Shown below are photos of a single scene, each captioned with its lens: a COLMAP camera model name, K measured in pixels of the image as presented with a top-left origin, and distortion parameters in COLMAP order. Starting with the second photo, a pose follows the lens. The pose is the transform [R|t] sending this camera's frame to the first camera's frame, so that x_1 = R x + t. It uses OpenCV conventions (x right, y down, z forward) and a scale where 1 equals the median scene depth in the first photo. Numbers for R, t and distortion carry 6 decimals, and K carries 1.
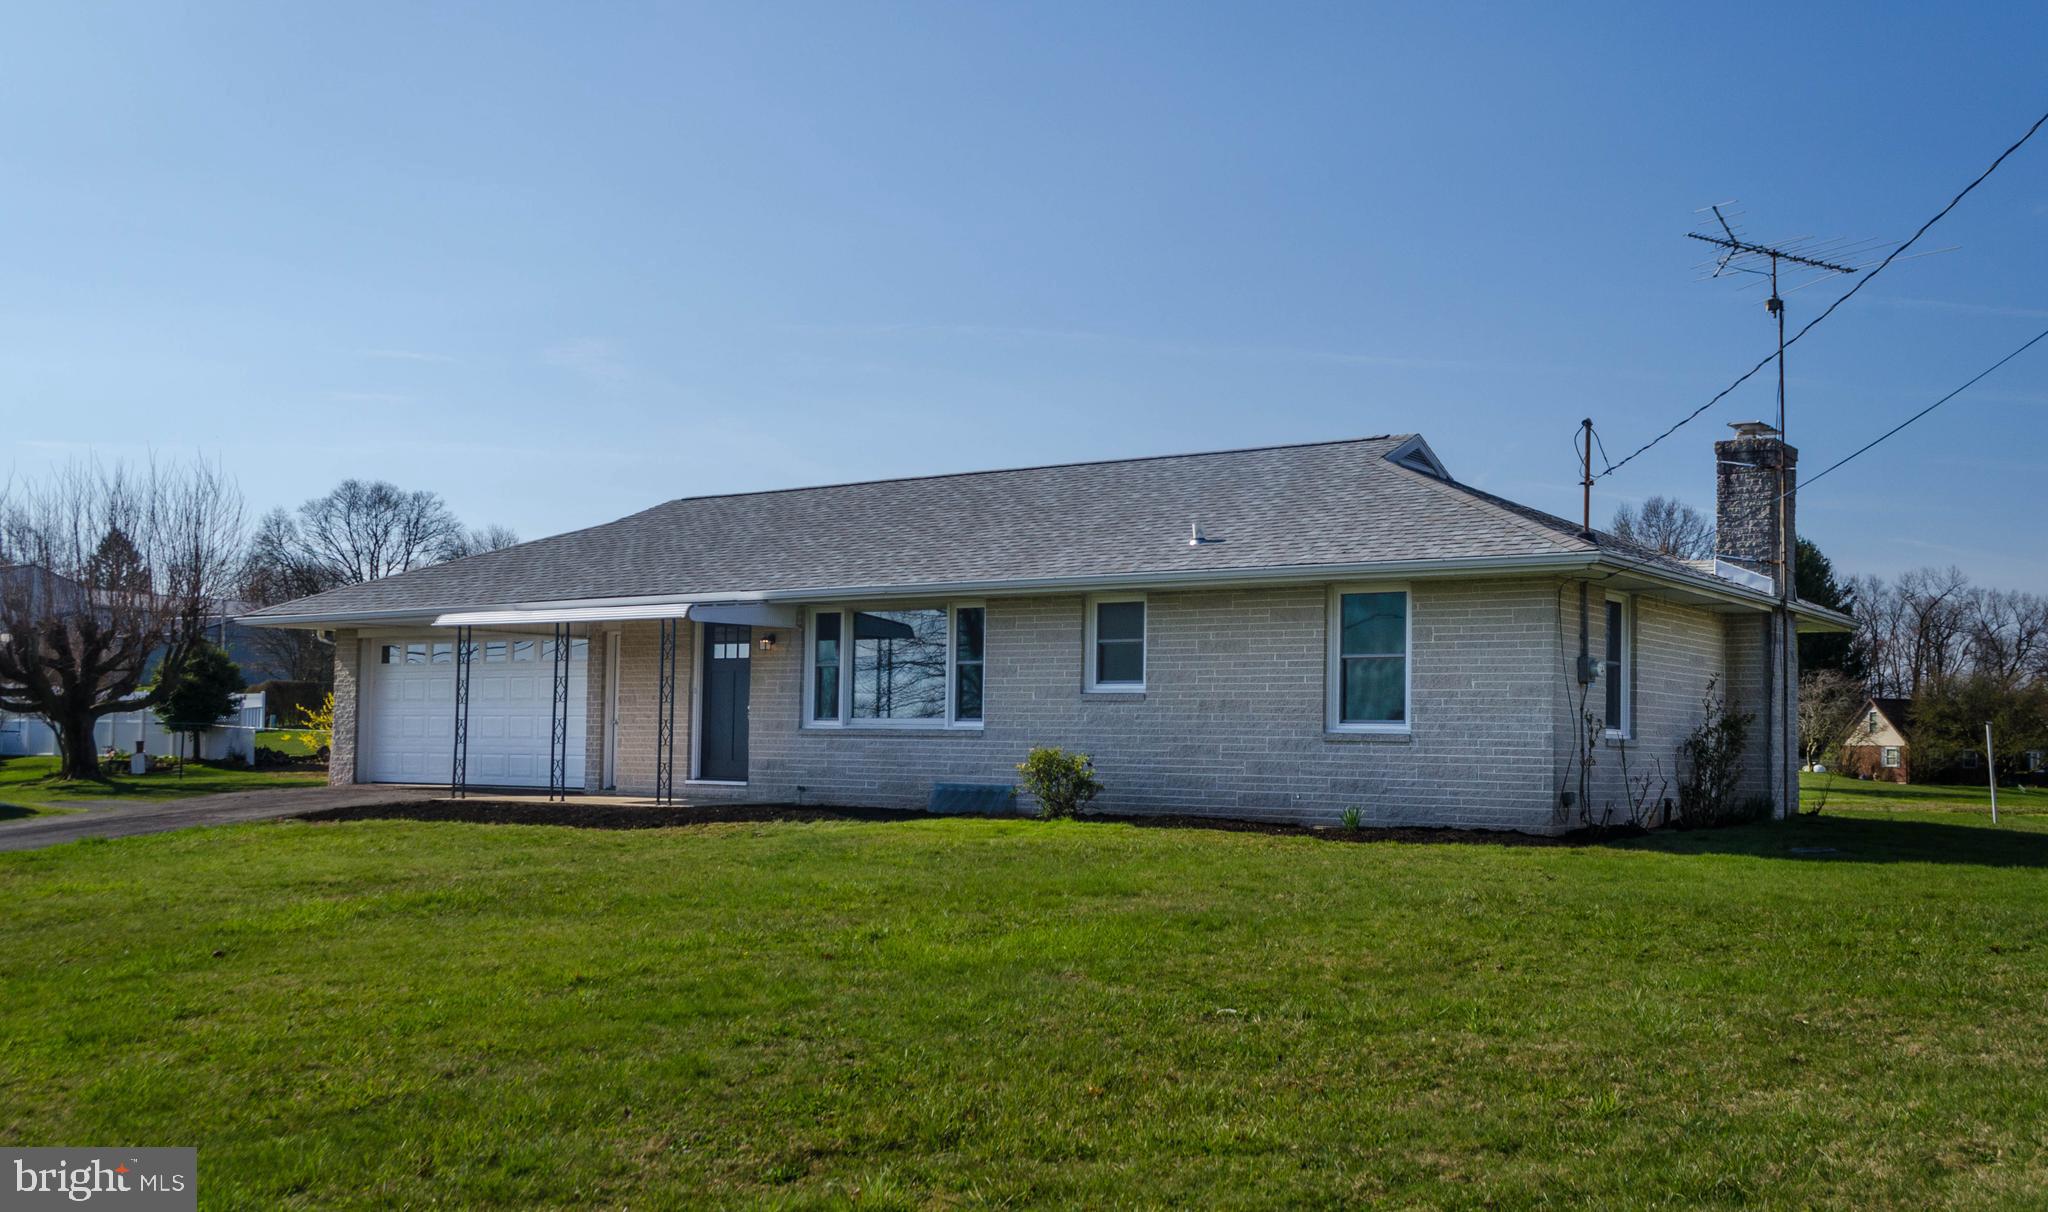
lens RADIAL K [[2016.8, 0, 968.0], [0, 2016.8, 564.1], [0, 0, 1]] dist [-0.035768, 0.000000]
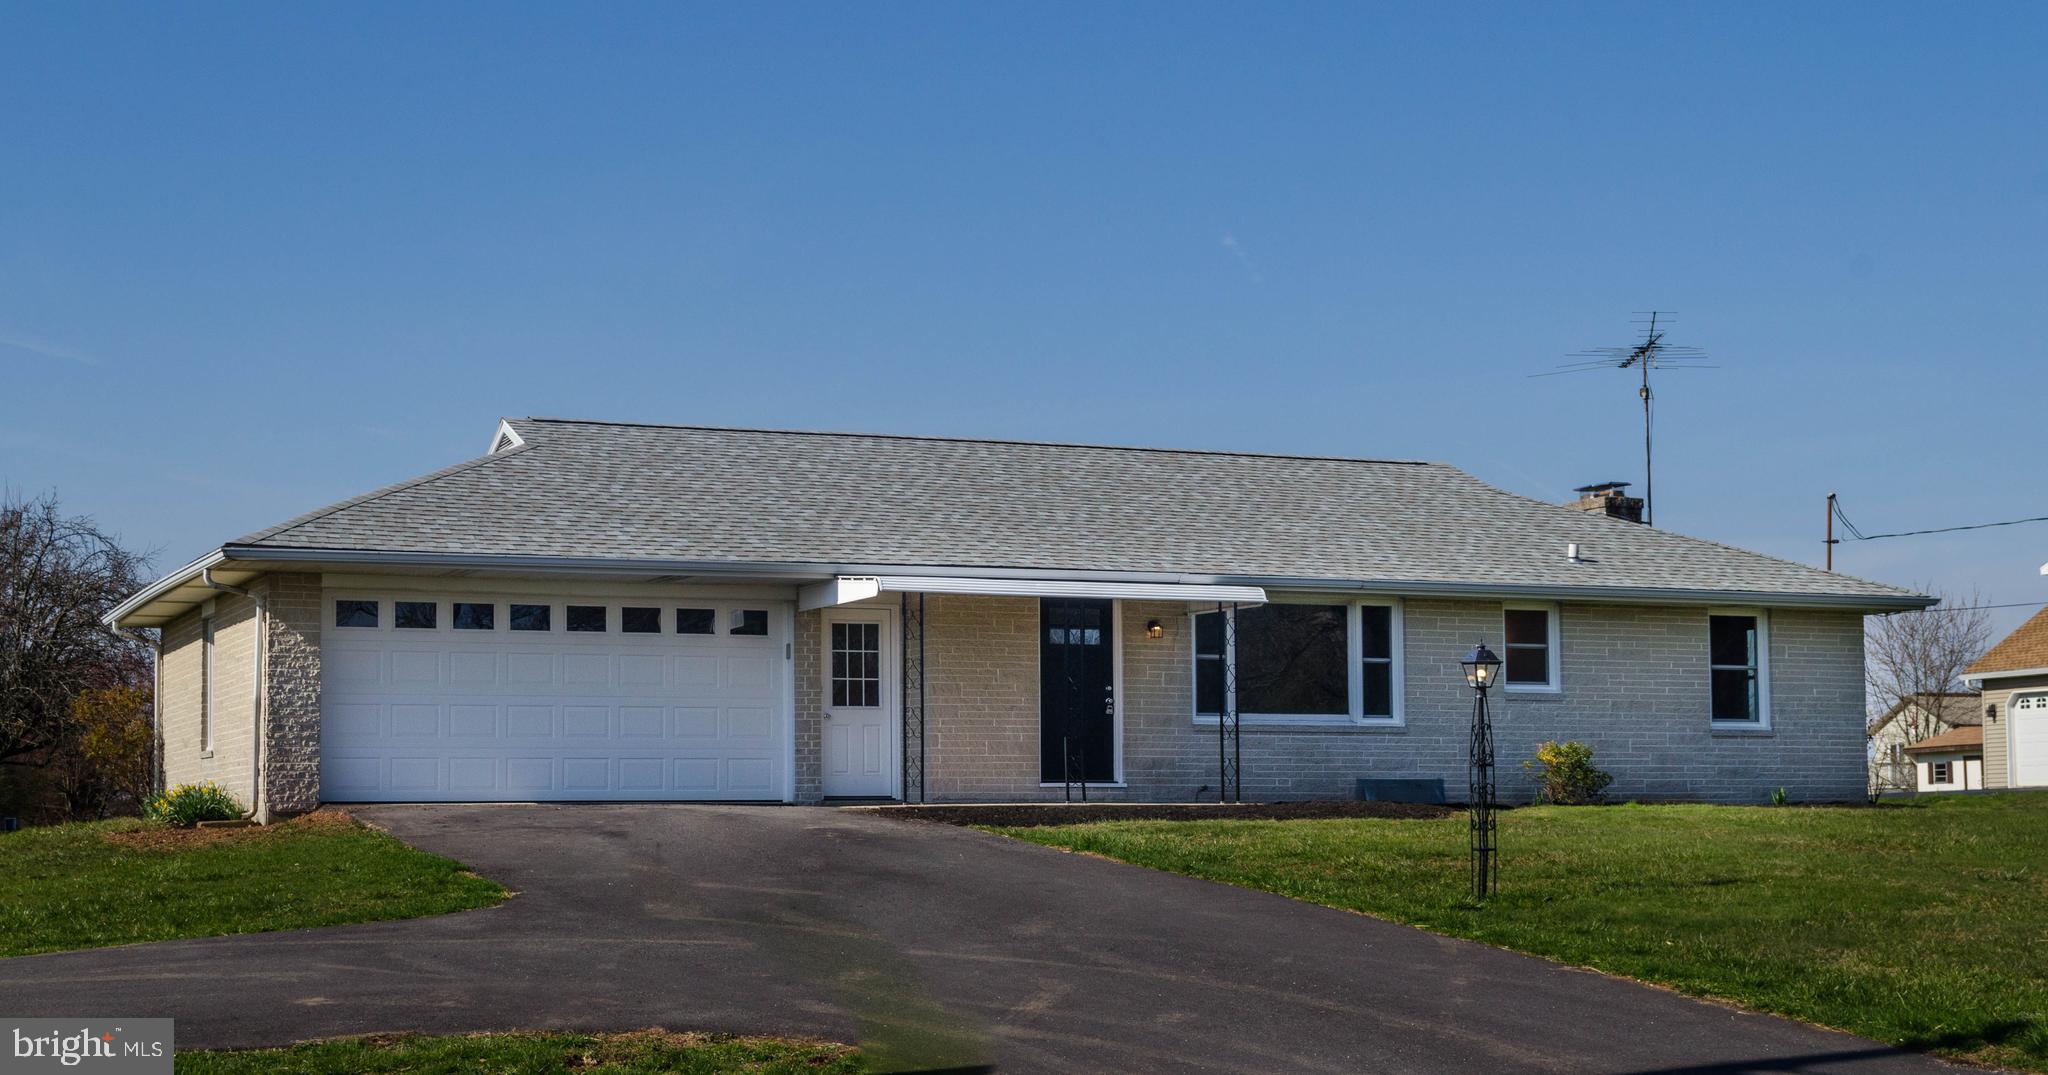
lens RADIAL K [[3057.0, 0, 1028.7], [0, 3057.0, 482.3], [0, 0, 1]] dist [-0.097274, 0.000000]
pose [[0.489284, 0.080582, 0.868394, -1.517796], [-0.068177, 0.996209, -0.054029, 0.058386], [-0.869455, -0.032768, 0.492923, 0.428680]]
